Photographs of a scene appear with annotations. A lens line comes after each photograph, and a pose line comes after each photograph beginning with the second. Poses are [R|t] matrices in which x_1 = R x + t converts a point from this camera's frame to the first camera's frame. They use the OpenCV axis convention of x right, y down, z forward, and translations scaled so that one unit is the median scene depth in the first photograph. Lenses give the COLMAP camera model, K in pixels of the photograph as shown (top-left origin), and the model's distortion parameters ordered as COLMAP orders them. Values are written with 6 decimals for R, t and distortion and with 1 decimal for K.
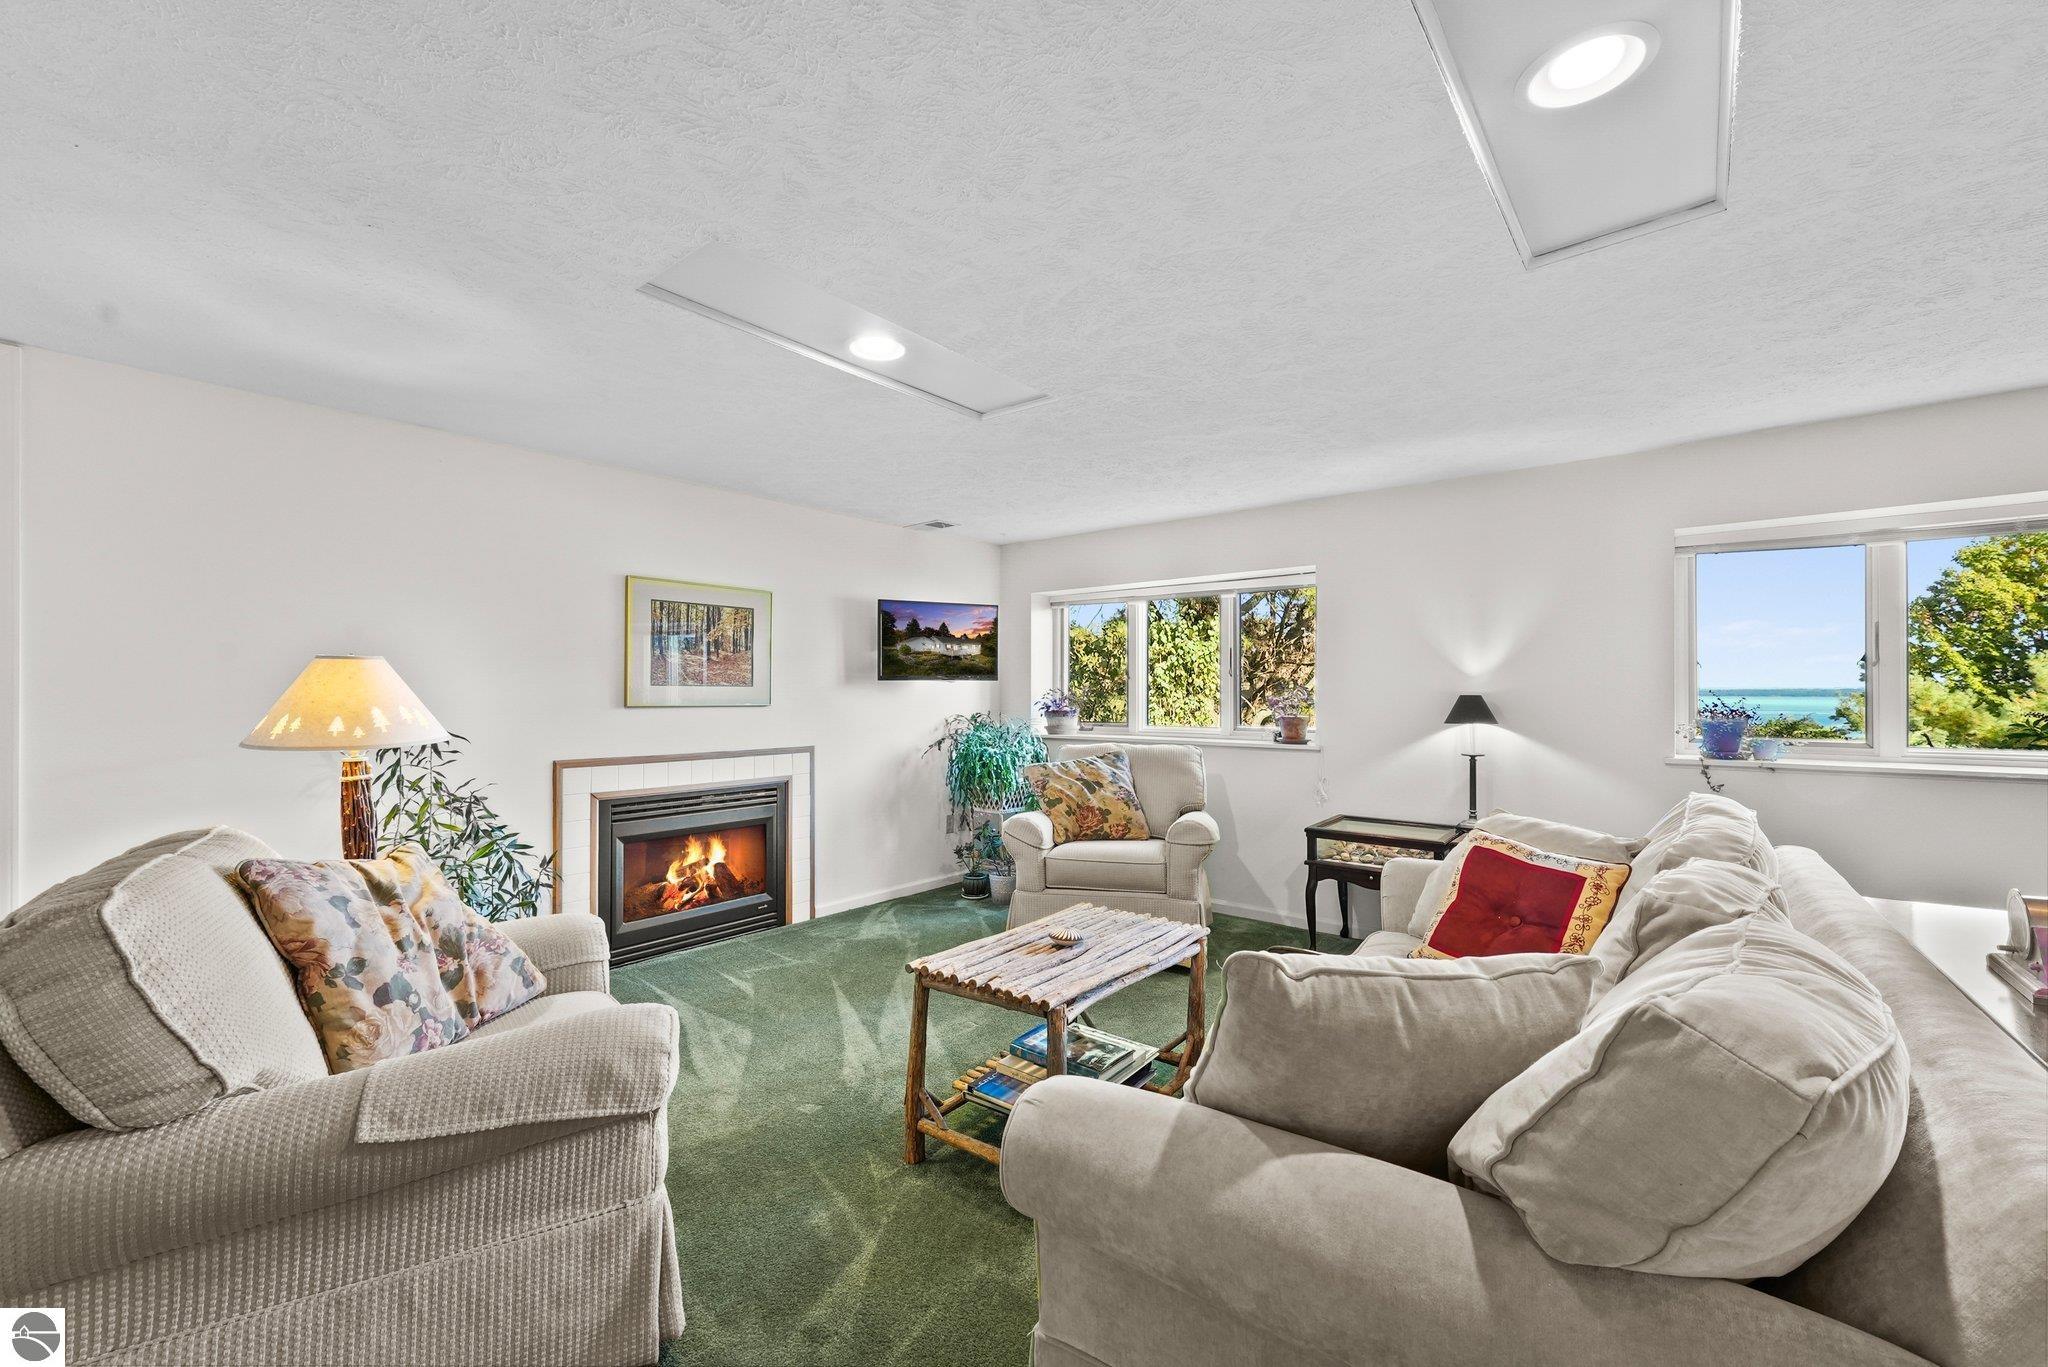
lens RADIAL K [[818.8, 0, 1021.3], [0, 818.8, 686.4], [0, 0, 1]] dist [0.000835, 0.000013]
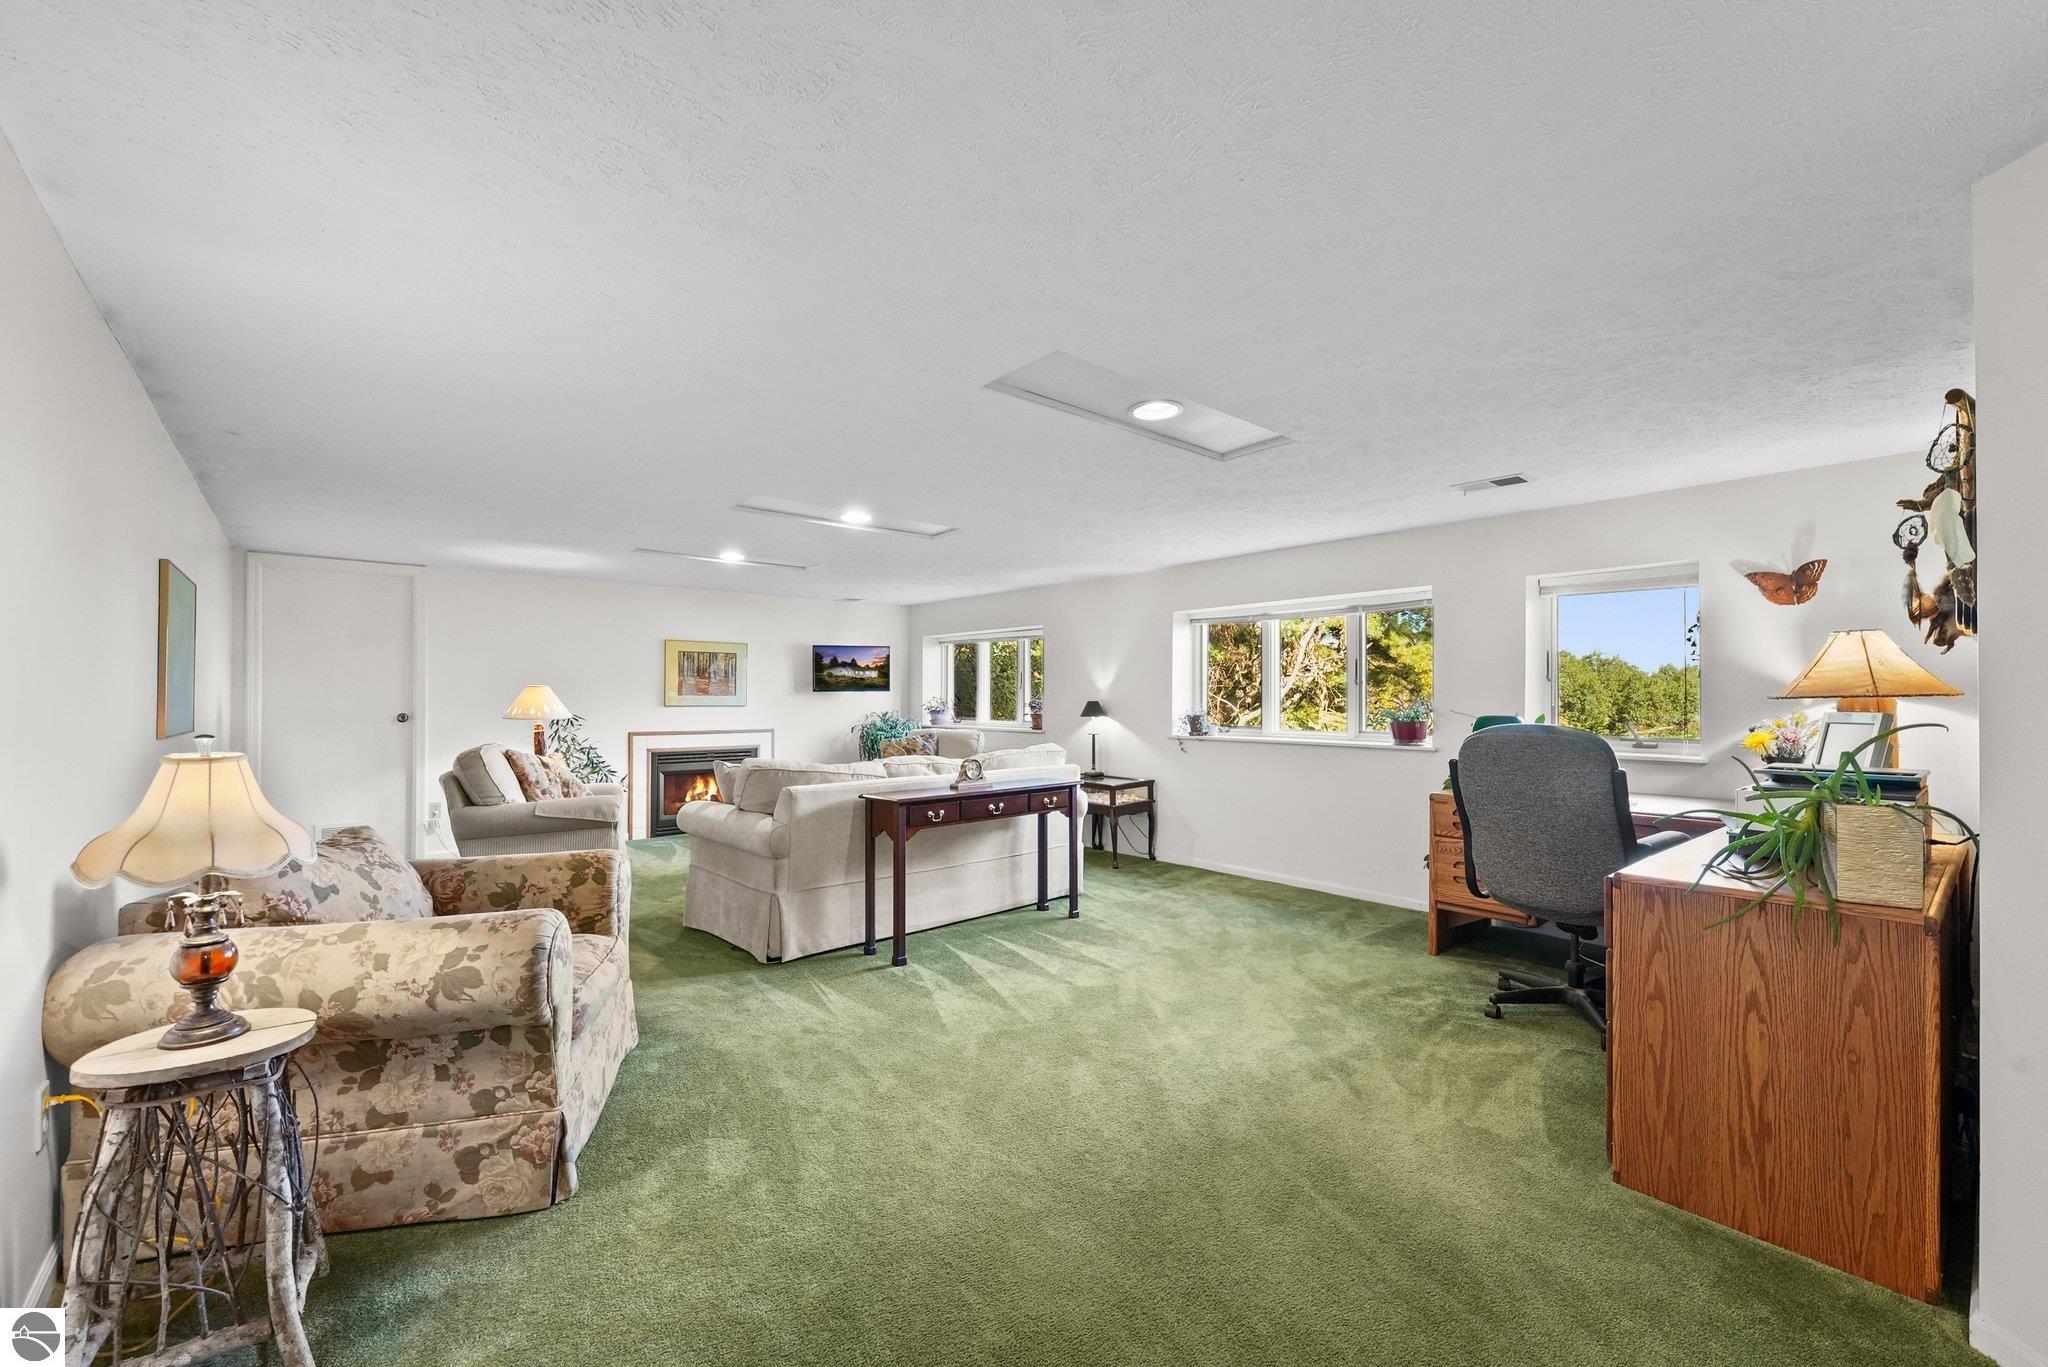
lens RADIAL K [[818.8, 0, 1021.3], [0, 818.8, 686.4], [0, 0, 1]] dist [0.000835, 0.000013]
pose [[0.985911, 0.001038, -0.167269, 0.551792], [-0.002071, 0.999980, -0.006004, -0.010252], [0.167260, 0.006266, 0.985893, -0.639484]]
